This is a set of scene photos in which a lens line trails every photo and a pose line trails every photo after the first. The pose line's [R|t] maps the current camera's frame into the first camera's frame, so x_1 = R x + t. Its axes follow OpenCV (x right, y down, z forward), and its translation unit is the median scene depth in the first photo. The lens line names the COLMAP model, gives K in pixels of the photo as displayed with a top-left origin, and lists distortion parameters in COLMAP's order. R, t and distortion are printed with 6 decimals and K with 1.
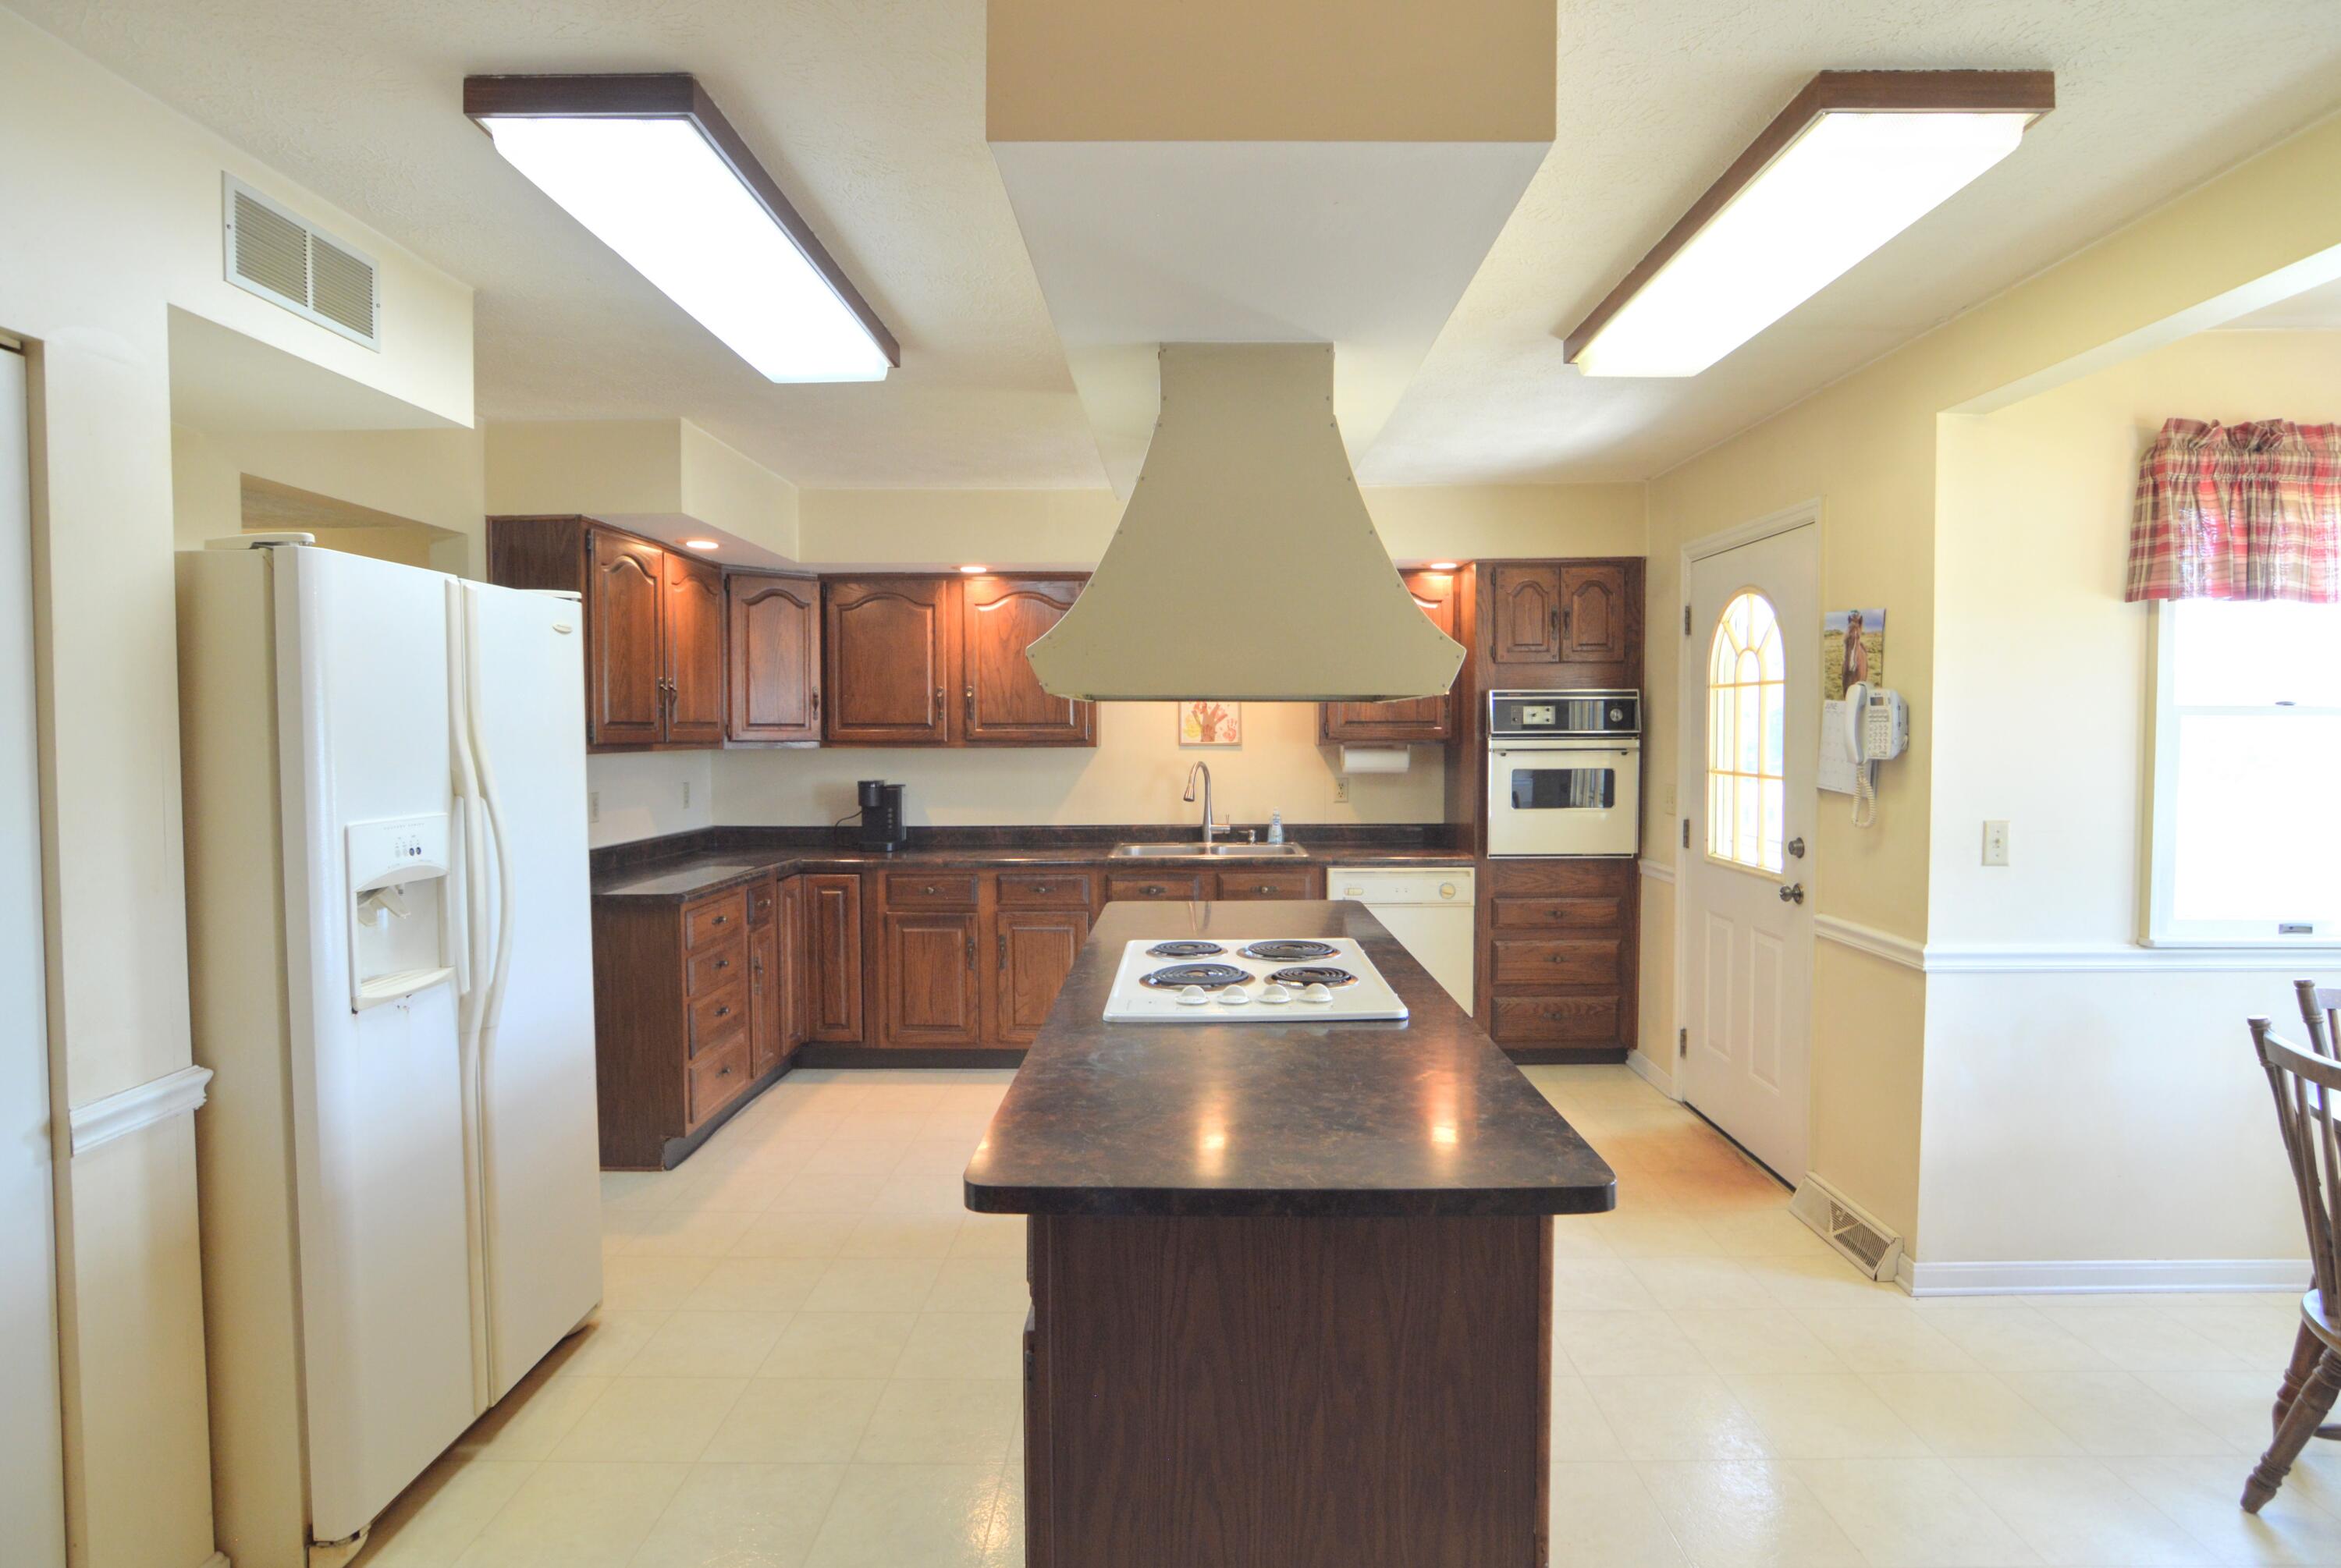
lens RADIAL K [[1208.8, 0, 1195.4], [0, 1208.8, 776.5], [0, 0, 1]] dist [-0.033078, 0.000437]
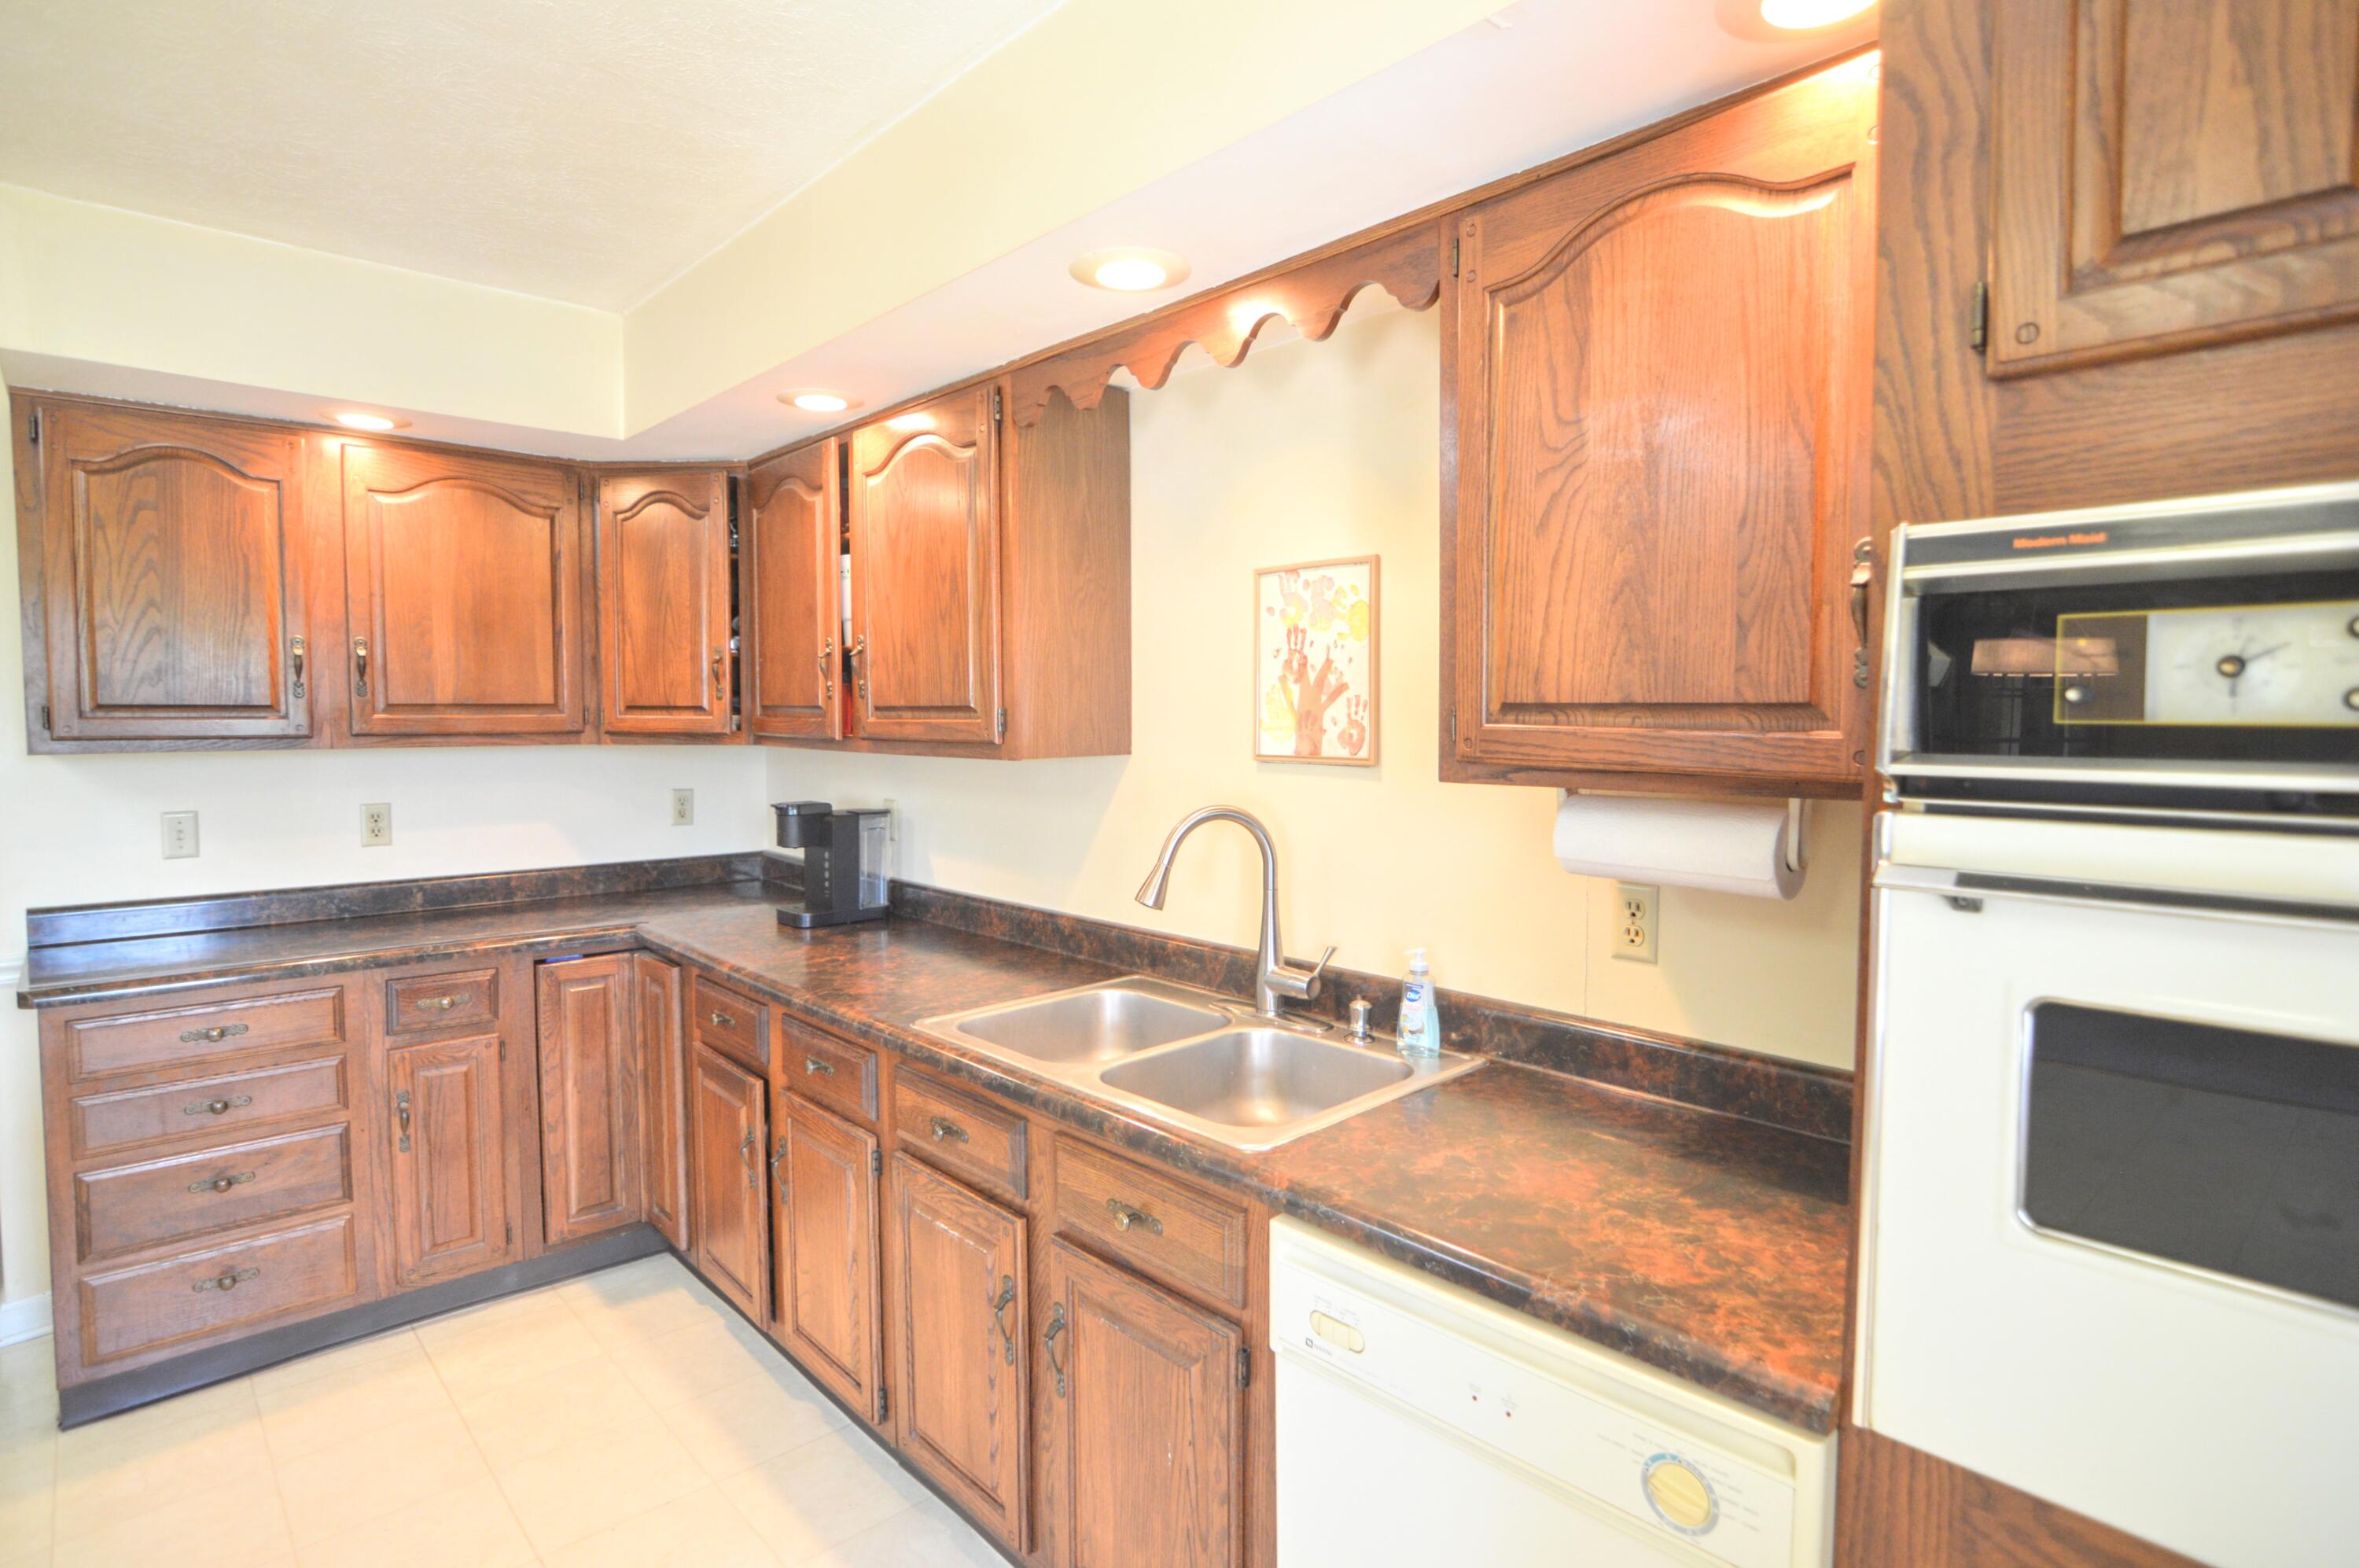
lens RADIAL K [[1169.0, 0, 1179.5], [0, 1169.0, 784.0], [0, 0, 1]] dist [-0.000909, -0.000158]
pose [[0.696244, 0.050098, -0.716055, 0.290029], [-0.027390, 0.998689, 0.043241, -0.038099], [0.717283, -0.010494, 0.696703, 0.785648]]
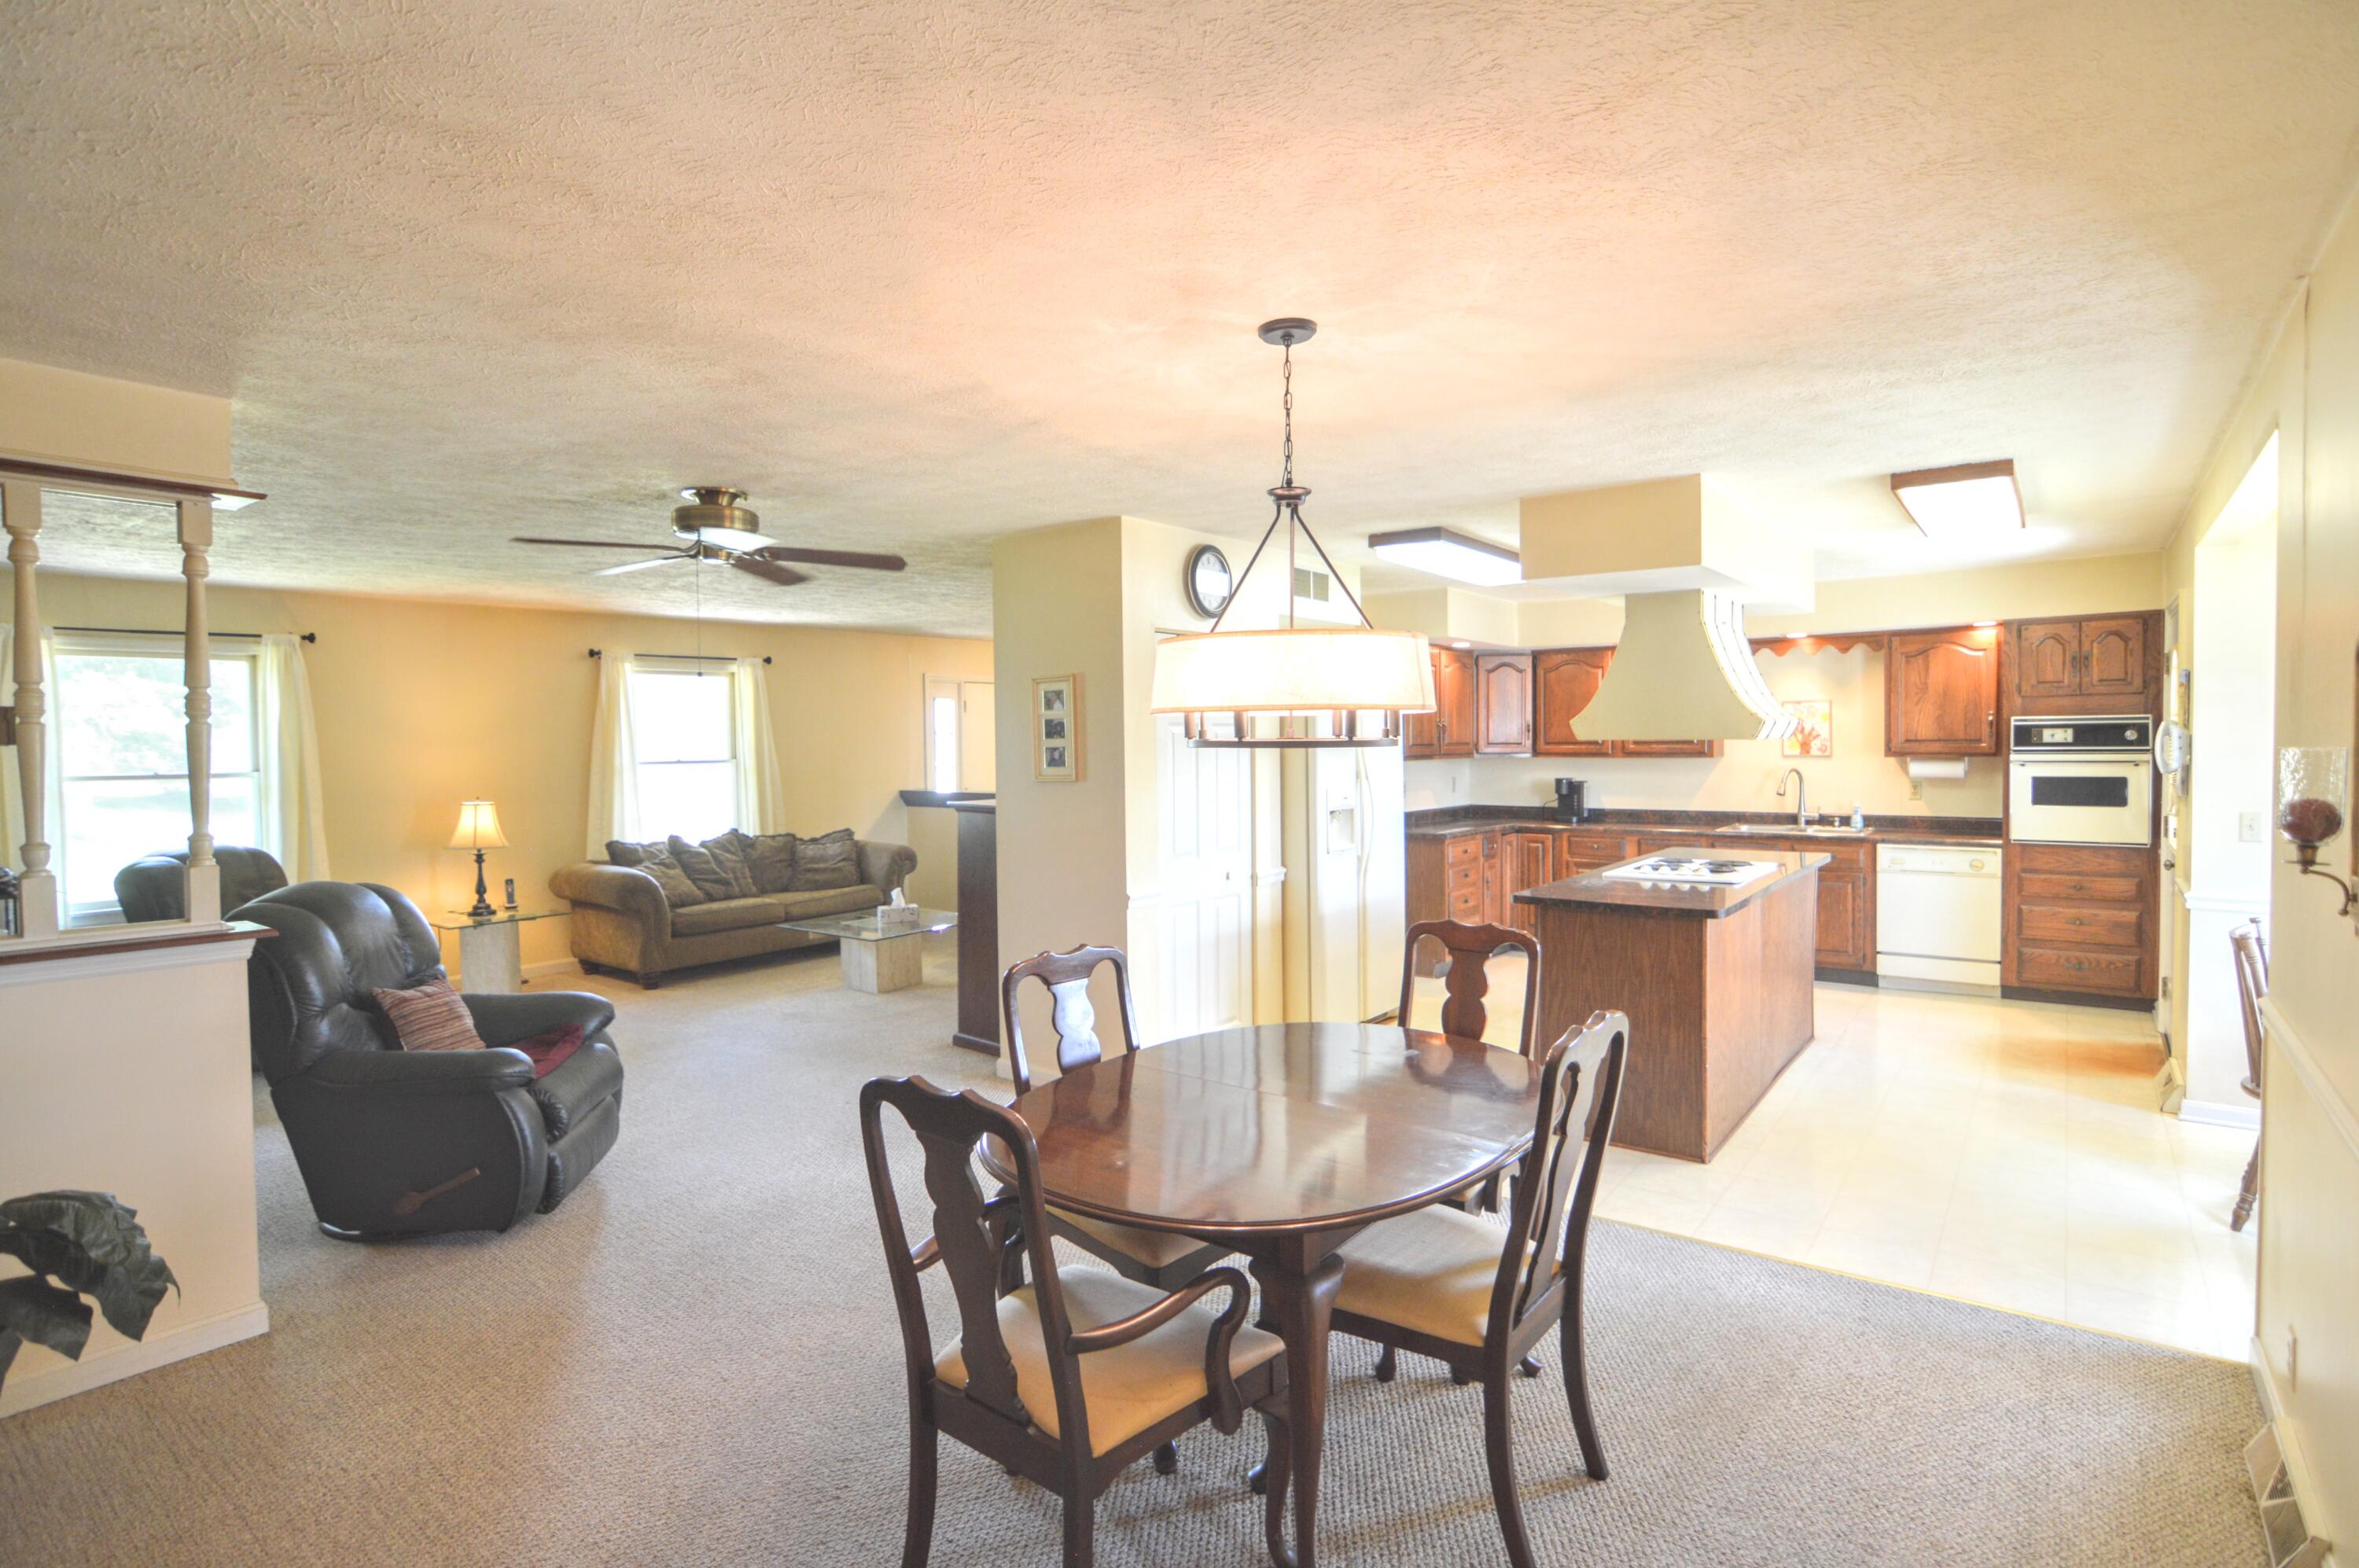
lens RADIAL K [[1206.6, 0, 1189.2], [0, 1206.6, 754.1], [0, 0, 1]] dist [-0.002031, -0.000369]
pose [[0.804962, 0.002687, -0.593320, 0.298206], [-0.014925, 0.999765, -0.015722, 0.004508], [0.593139, 0.021511, 0.804813, -0.617255]]
